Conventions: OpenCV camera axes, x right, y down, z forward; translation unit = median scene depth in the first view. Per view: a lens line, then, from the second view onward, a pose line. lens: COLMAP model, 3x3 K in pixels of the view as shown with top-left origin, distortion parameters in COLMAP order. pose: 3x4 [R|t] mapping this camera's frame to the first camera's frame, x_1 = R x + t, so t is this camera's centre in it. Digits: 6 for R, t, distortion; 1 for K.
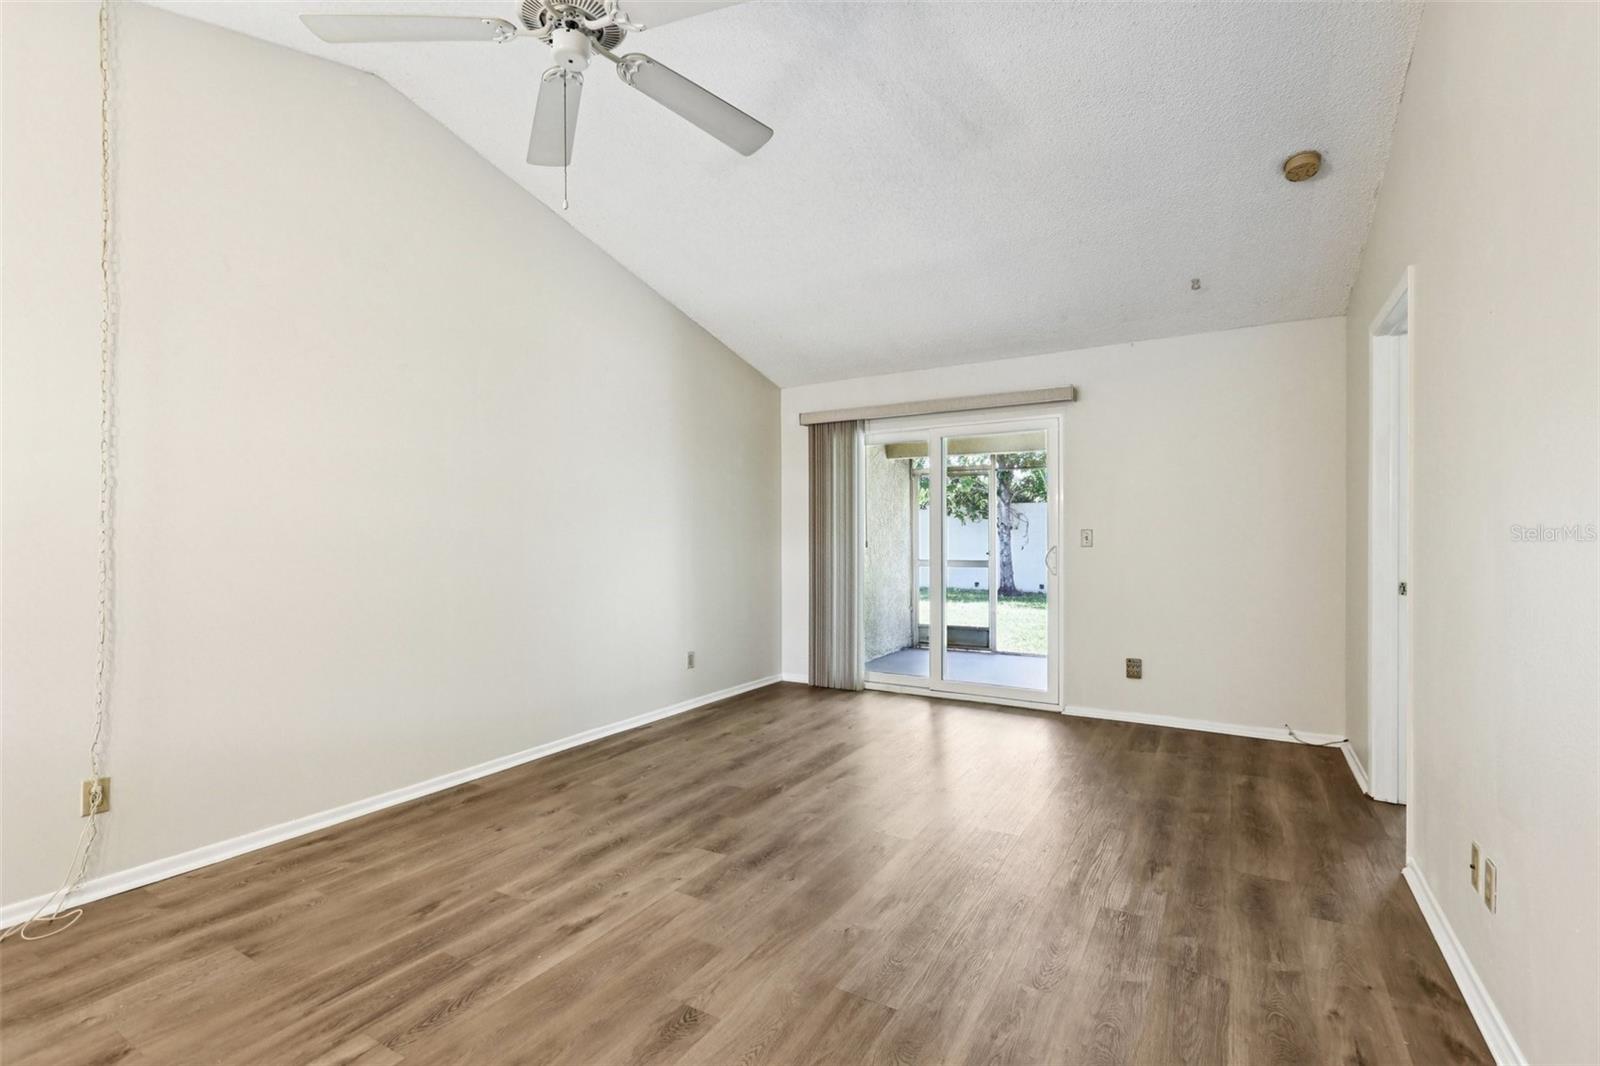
lens RADIAL K [[716.3, 0, 803.9], [0, 716.3, 545.6], [0, 0, 1]] dist [0.009026, -0.002623]
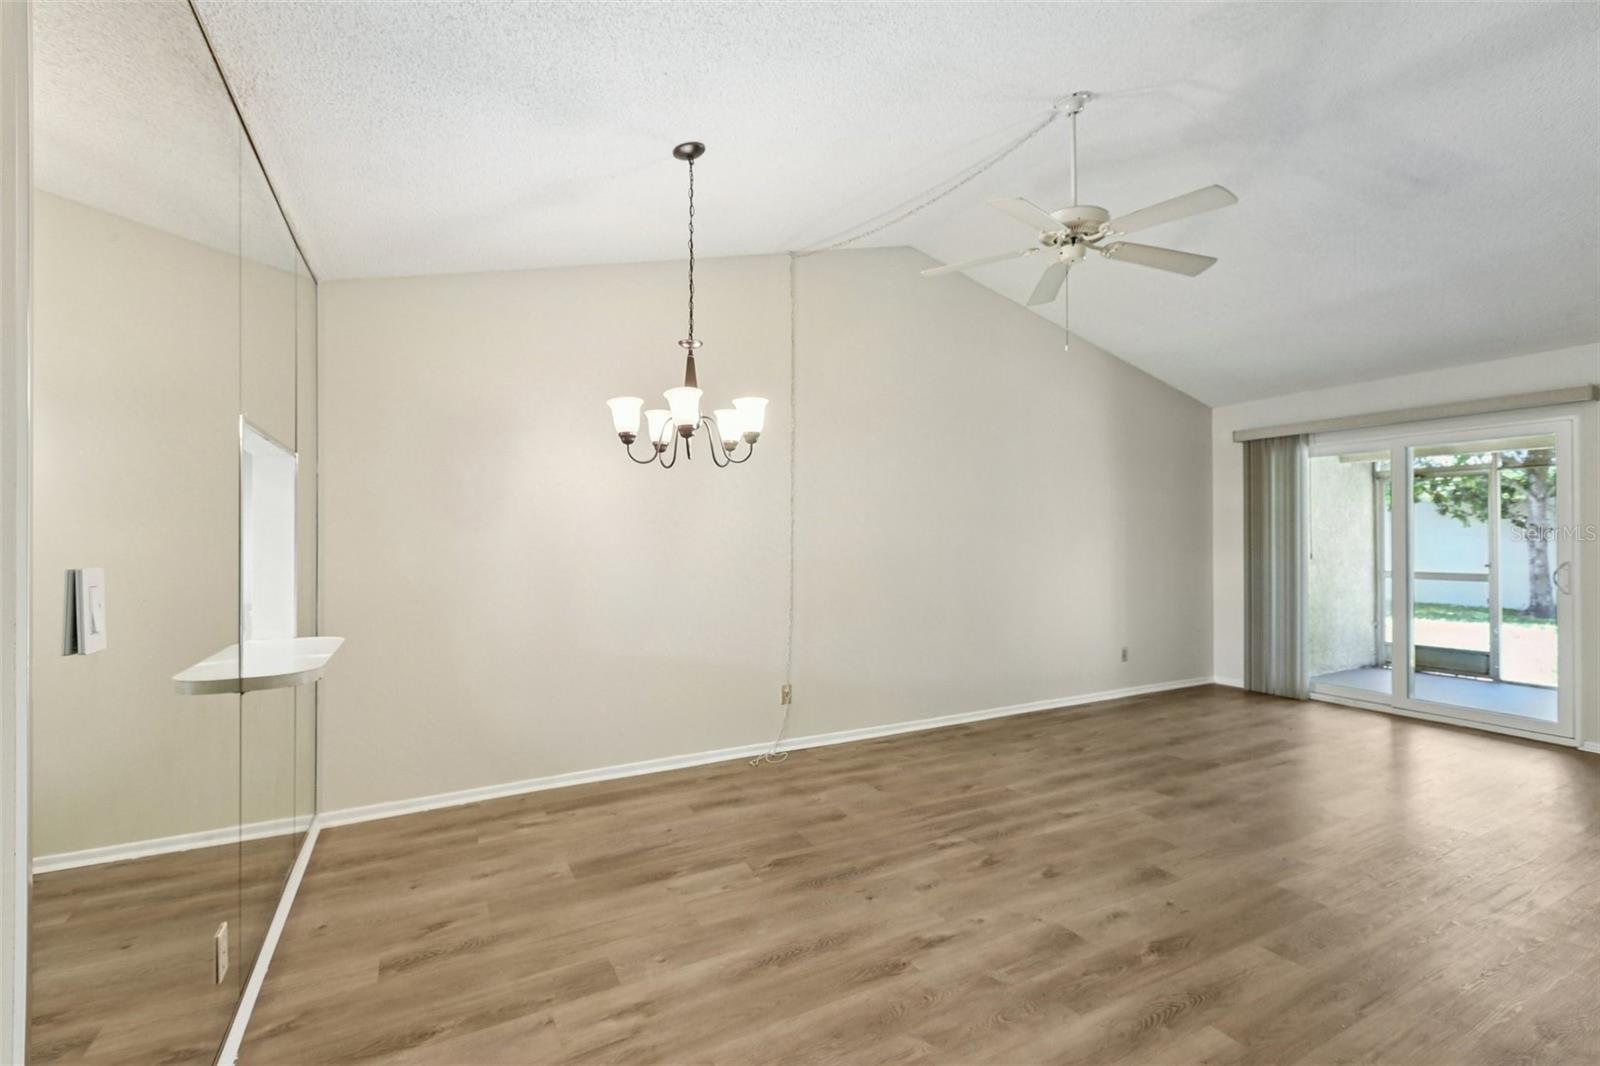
lens RADIAL K [[716.3, 0, 807.7], [0, 716.3, 532.4], [0, 0, 1]] dist [0.009026, -0.002623]
pose [[0.860999, -0.001918, -0.508603, -0.013154], [-0.006828, 0.999859, -0.015331, -0.022634], [0.508560, 0.016673, 0.860865, -0.389162]]
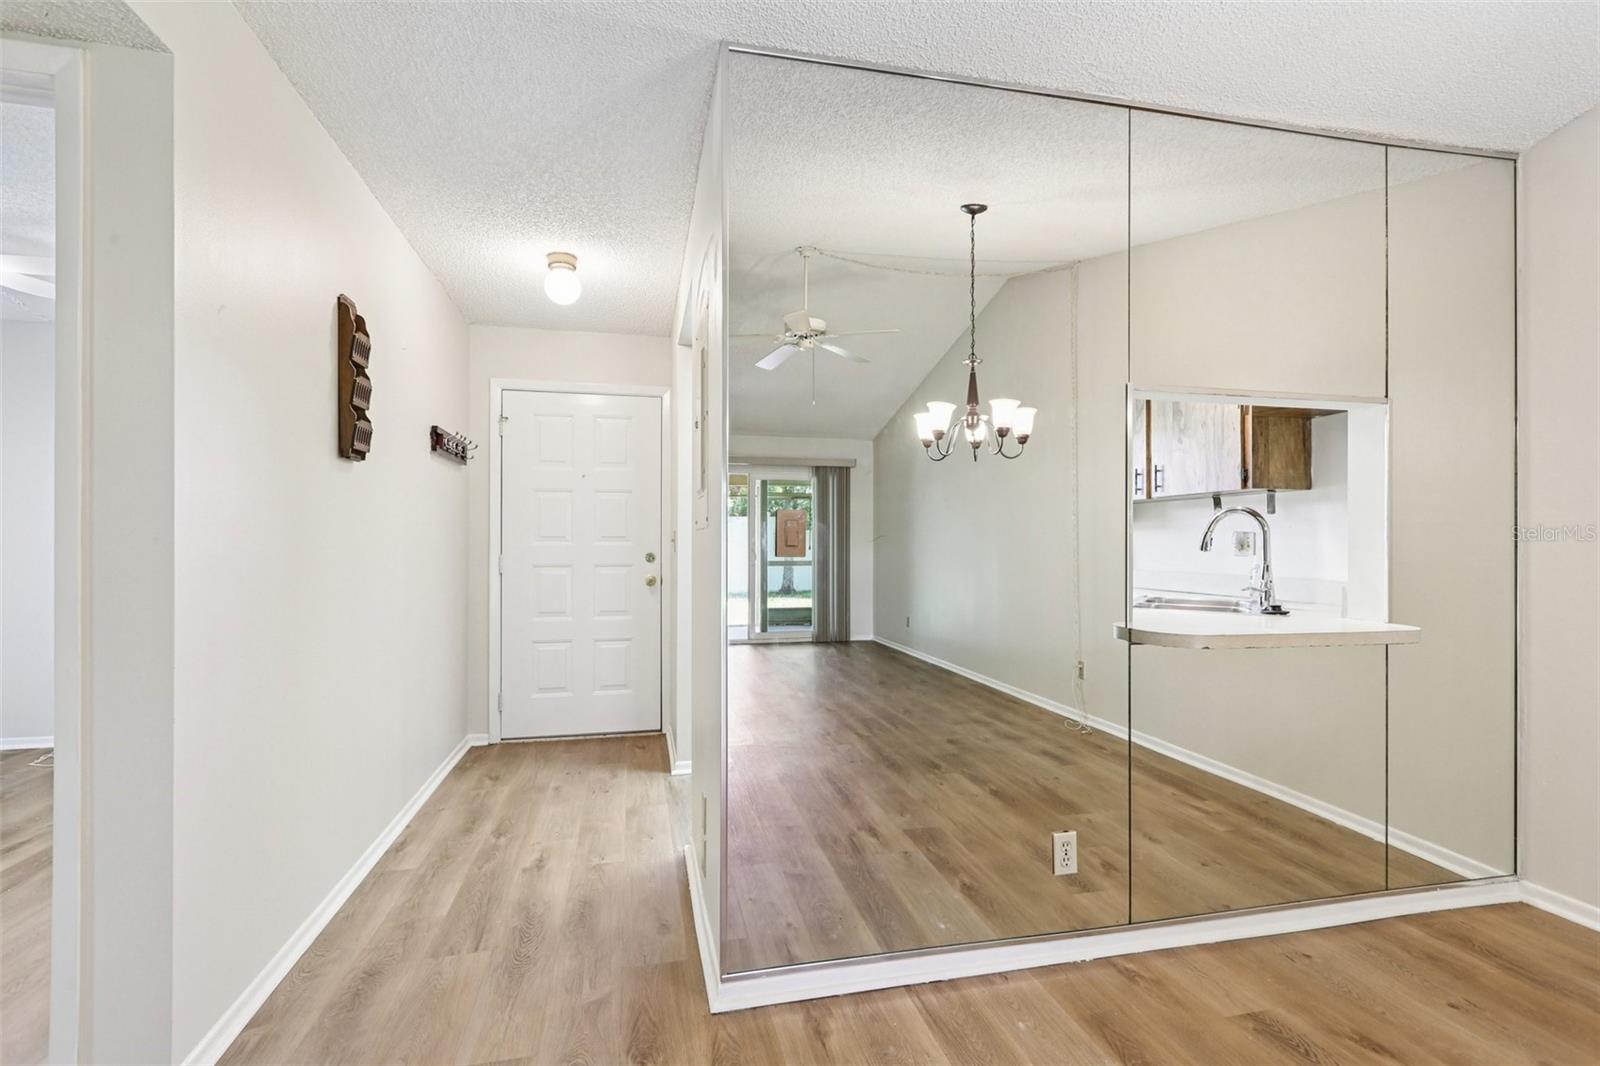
lens RADIAL K [[716.3, 0, 787.9], [0, 716.3, 543.4], [0, 0, 1]] dist [0.009026, -0.002623]
pose [[-0.726786, 0.004529, -0.686849, -0.061147], [-0.004919, 0.999918, 0.011799, 0.010075], [0.686846, 0.011954, -0.726705, 0.129965]]
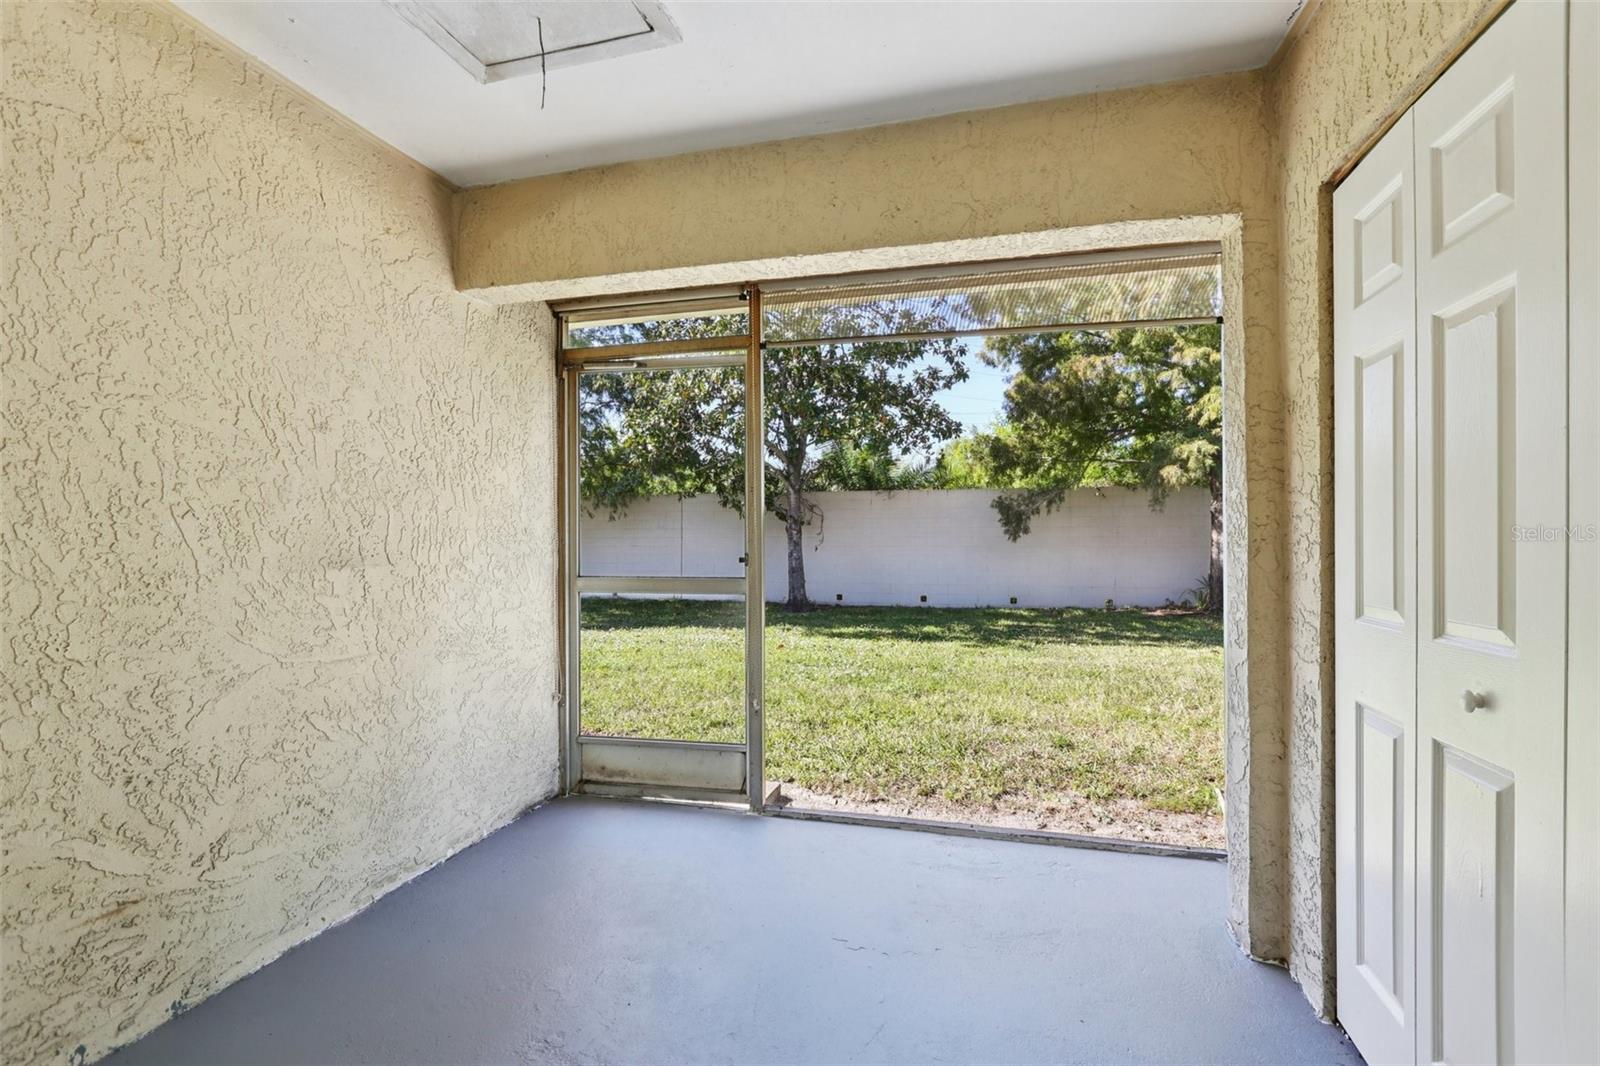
lens RADIAL K [[716.3, 0, 787.2], [0, 716.3, 537.5], [0, 0, 1]] dist [0.009026, -0.002623]
pose [[0.966614, 0.004381, 0.256201, 0.428184], [-0.001232, 0.999922, -0.012450, 0.008294], [-0.256235, 0.011719, 0.966543, 1.469912]]
